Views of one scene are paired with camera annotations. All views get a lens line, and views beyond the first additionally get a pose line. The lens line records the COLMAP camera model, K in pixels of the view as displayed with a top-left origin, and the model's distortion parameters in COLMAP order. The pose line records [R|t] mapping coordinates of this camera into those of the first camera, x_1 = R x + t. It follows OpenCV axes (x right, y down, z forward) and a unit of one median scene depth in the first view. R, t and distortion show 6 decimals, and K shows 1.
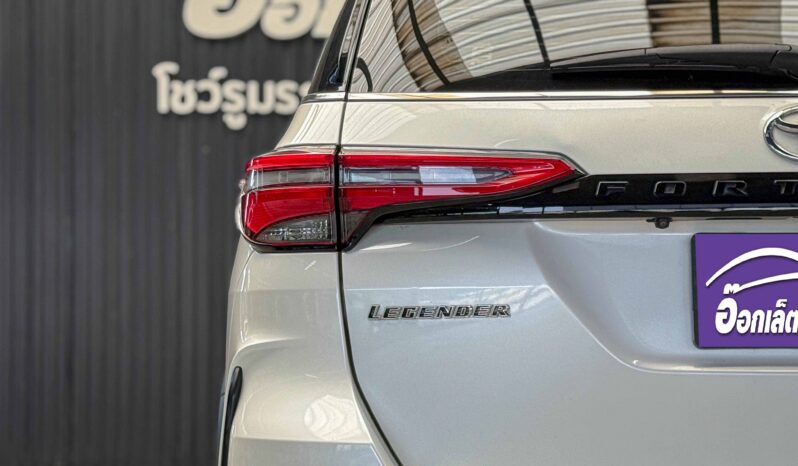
lens RADIAL K [[1628.2, 0, 399.0], [0, 1628.2, 233.0], [0, 0, 1]] dist [0.043238, 0.148495]
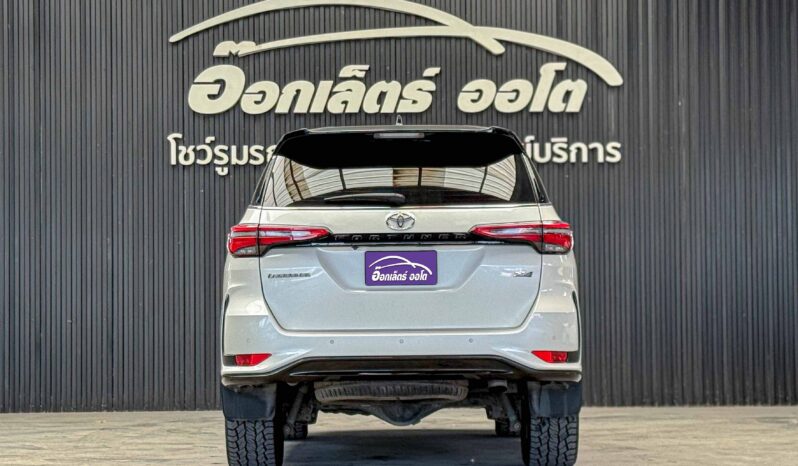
lens RADIAL K [[1662.8, 0, 399.6], [0, 1662.8, 247.1], [0, 0, 1]] dist [0.049847, 0.031675]
pose [[0.999945, -0.006975, 0.007786, 0.217334], [0.006955, 0.999973, 0.002546, -0.015271], [-0.007804, -0.002491, 0.999966, -2.305279]]
